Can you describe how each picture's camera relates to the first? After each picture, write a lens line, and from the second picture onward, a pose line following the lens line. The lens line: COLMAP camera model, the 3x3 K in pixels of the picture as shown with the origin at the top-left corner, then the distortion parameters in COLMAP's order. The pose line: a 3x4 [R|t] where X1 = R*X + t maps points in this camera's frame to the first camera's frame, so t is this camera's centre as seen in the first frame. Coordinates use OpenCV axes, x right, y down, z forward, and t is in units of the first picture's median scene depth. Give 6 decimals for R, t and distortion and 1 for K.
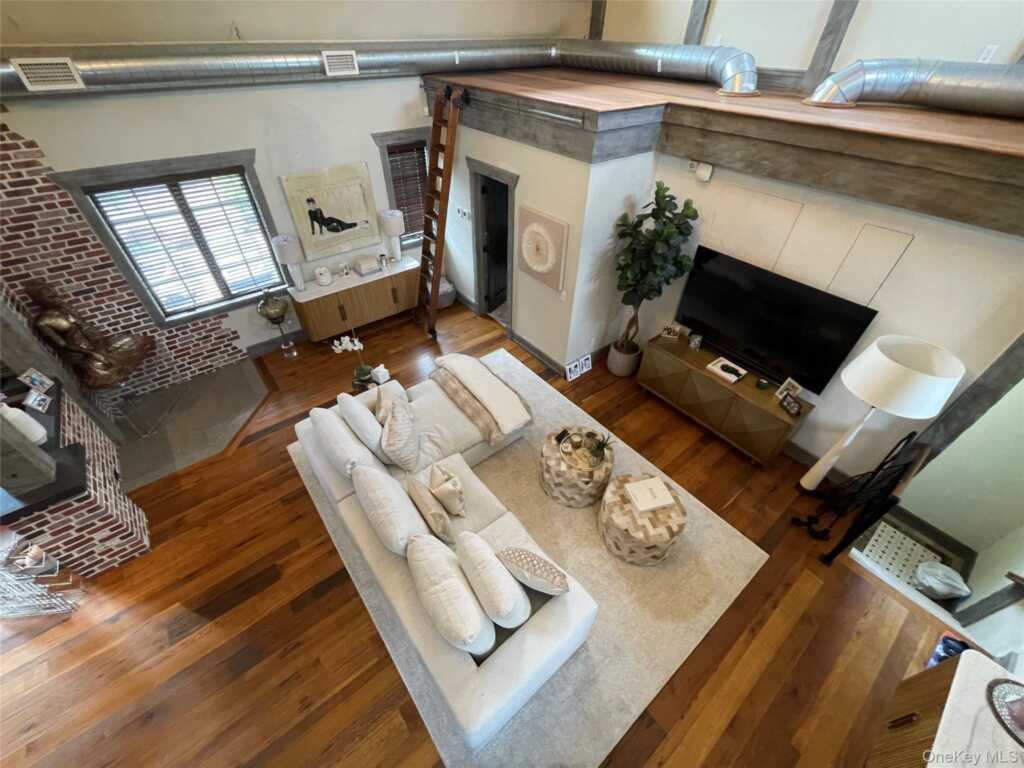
lens RADIAL K [[414.1, 0, 508.3], [0, 414.1, 384.0], [0, 0, 1]] dist [-0.001084, 0.002488]
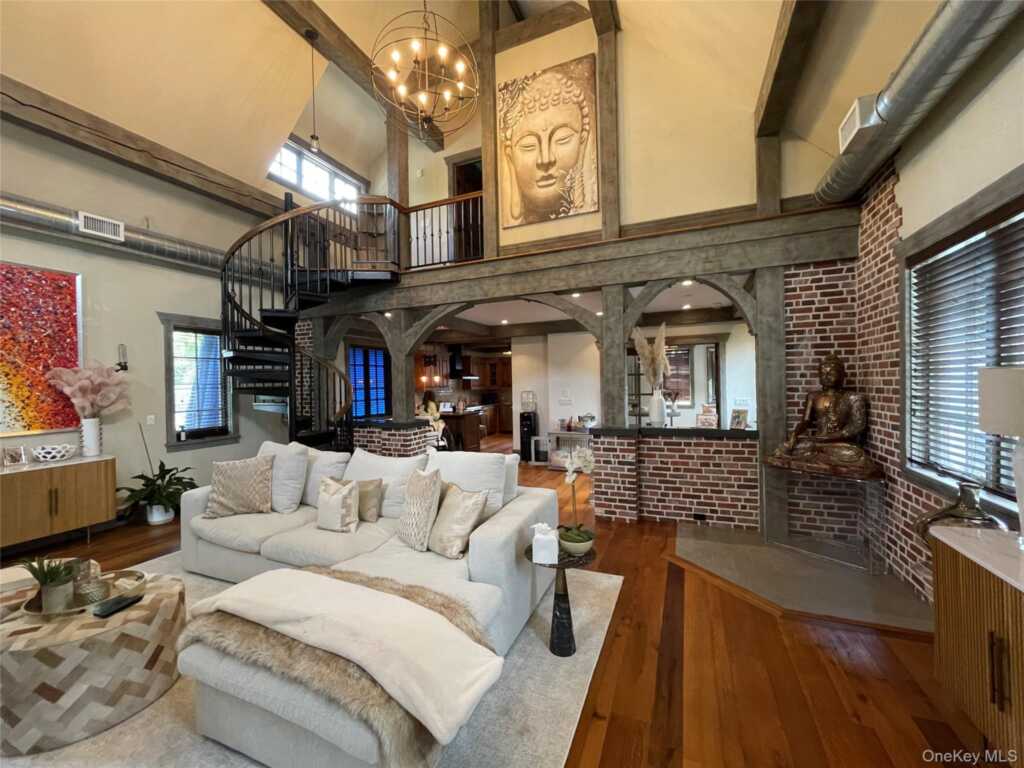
lens RADIAL K [[412.5, 0, 509.1], [0, 412.5, 384.3], [0, 0, 1]] dist [-0.002661, -0.000126]
pose [[-0.878446, 0.004087, -0.477825, -0.035643], [-0.311711, 0.753005, 0.579500, -0.447261], [0.362173, 0.658003, -0.660200, 1.209966]]
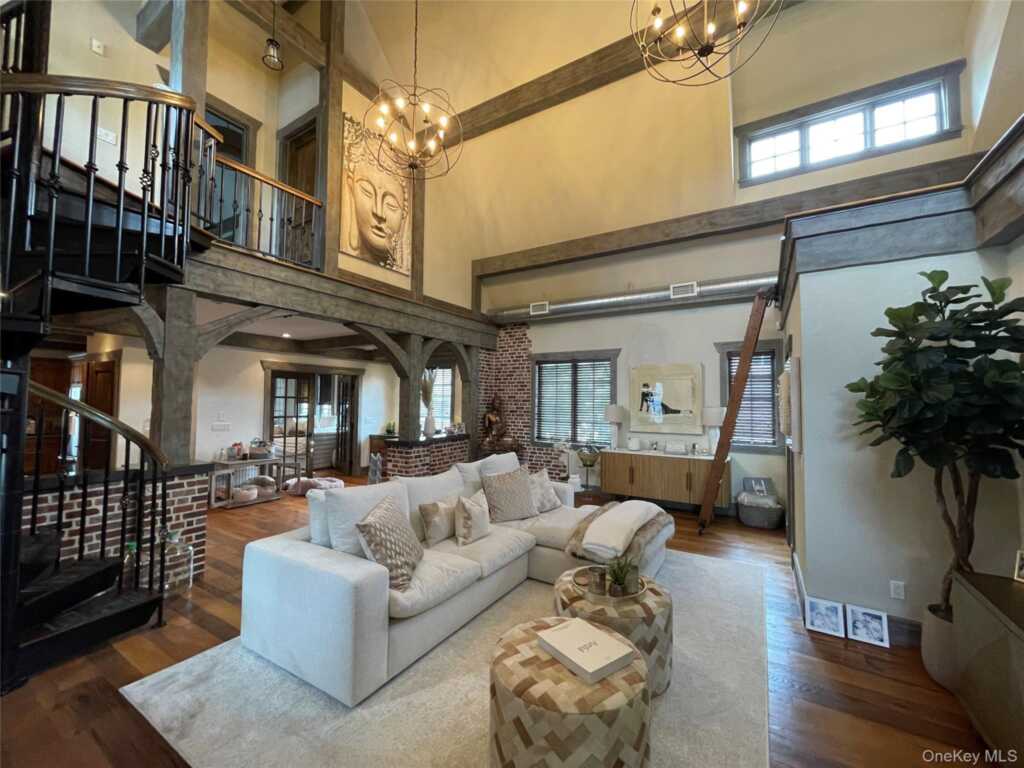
lens RADIAL K [[412.5, 0, 509.1], [0, 412.5, 384.3], [0, 0, 1]] dist [-0.002661, -0.000126]
pose [[0.342808, -0.050544, -0.938045, 0.650481], [-0.626841, 0.731426, -0.268489, 0.182460], [0.699681, 0.680045, 0.219056, 0.488001]]
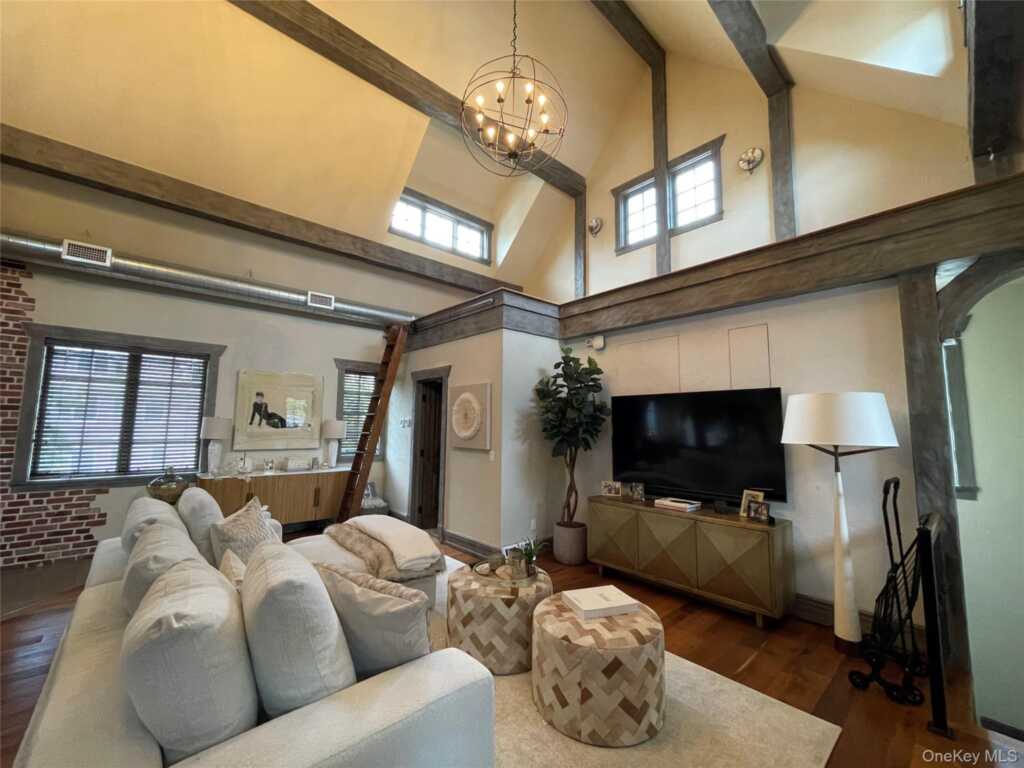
lens RADIAL K [[414.1, 0, 508.3], [0, 414.1, 384.0], [0, 0, 1]] dist [-0.001084, 0.002488]
pose [[0.998504, 0.003569, 0.054559, 0.129430], [0.037807, 0.675796, -0.736119, 0.414524], [-0.039498, 0.737080, 0.674650, 0.254663]]
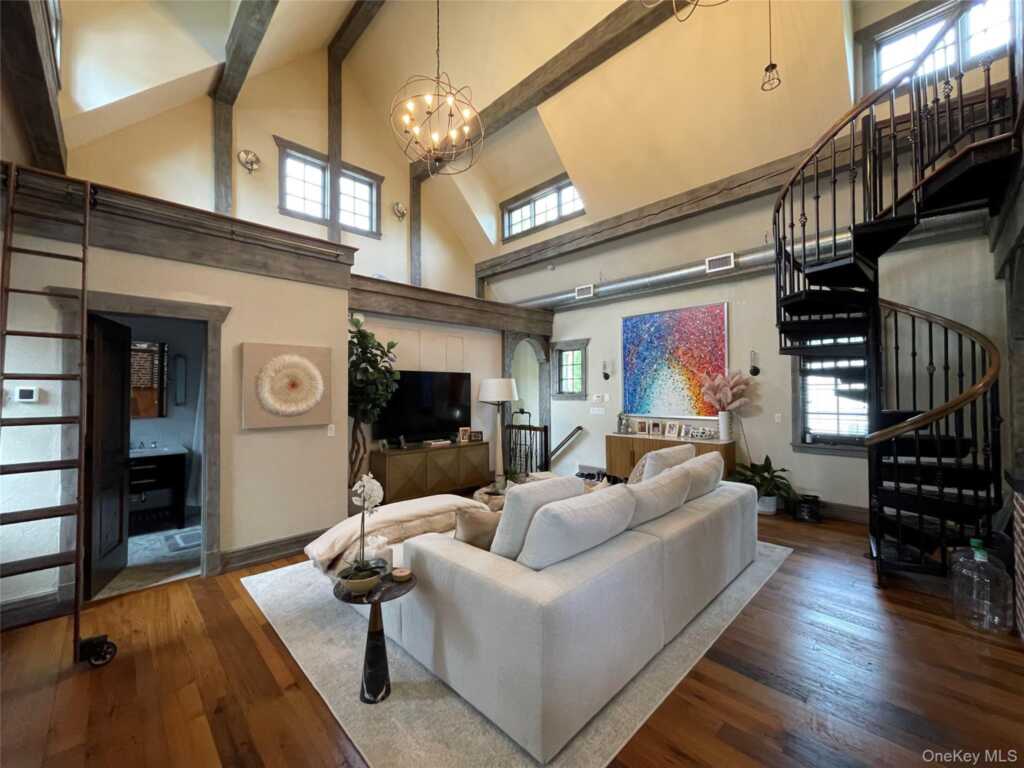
lens RADIAL K [[412.5, 0, 509.1], [0, 412.5, 384.3], [0, 0, 1]] dist [-0.002661, -0.000126]
pose [[-0.095075, 0.002710, 0.995466, -0.821901], [0.665299, 0.744038, 0.061516, -0.101974], [-0.740499, 0.668131, -0.072543, 0.797609]]
